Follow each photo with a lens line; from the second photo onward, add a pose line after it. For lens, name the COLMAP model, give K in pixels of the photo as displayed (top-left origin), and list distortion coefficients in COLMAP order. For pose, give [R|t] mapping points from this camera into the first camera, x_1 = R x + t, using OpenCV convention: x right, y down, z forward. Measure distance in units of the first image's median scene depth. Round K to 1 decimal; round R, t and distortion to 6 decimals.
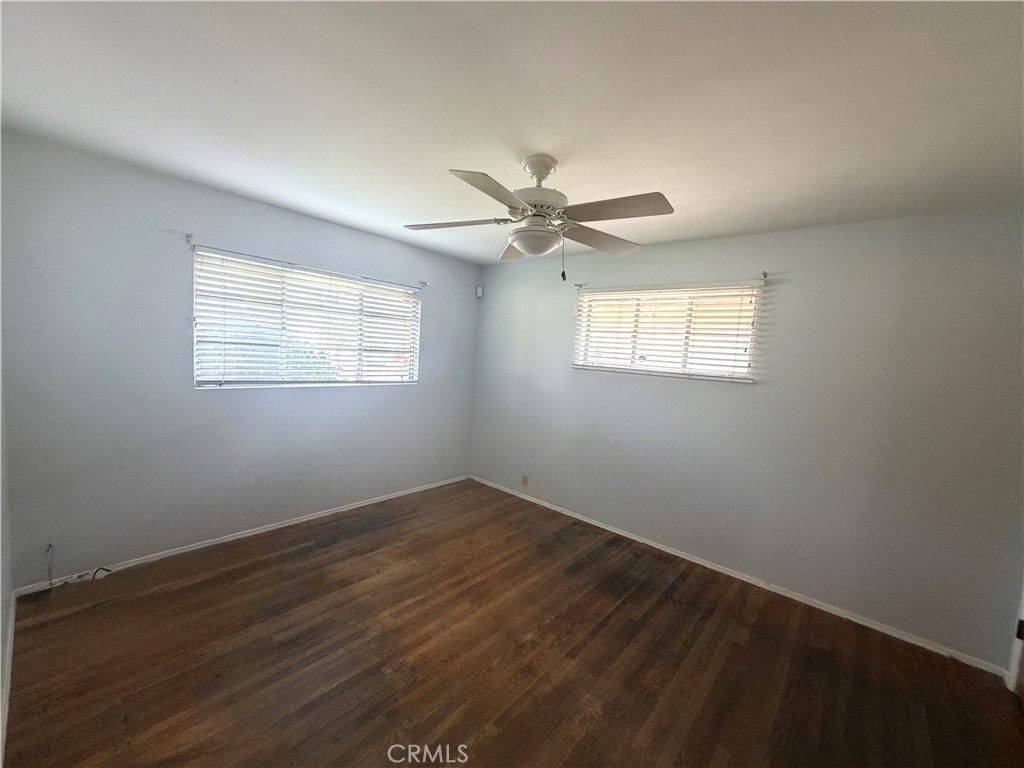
lens RADIAL K [[408.9, 0, 512.0], [0, 408.9, 384.0], [0, 0, 1]] dist [0.001565, 0.000093]
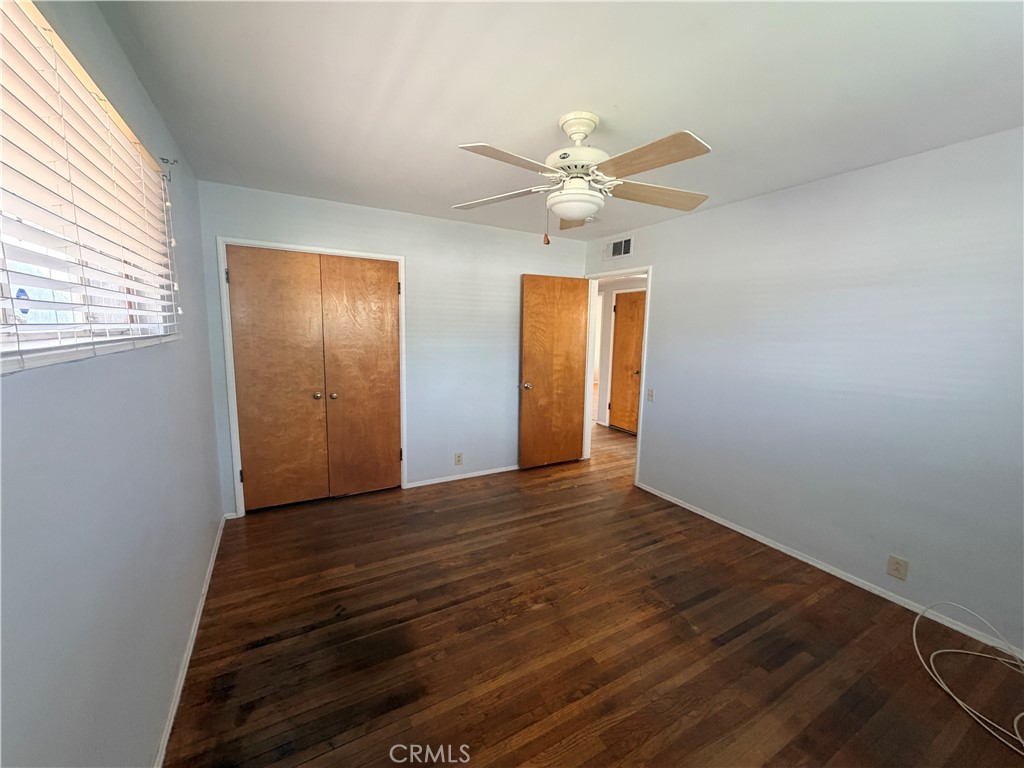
lens RADIAL K [[408.9, 0, 512.0], [0, 408.9, 384.0], [0, 0, 1]] dist [0.001565, 0.000093]
pose [[-0.938641, -0.131505, 0.318842, -0.138377], [-0.056394, 0.970534, 0.234274, -0.134289], [-0.340255, 0.201918, -0.918398, 1.697390]]
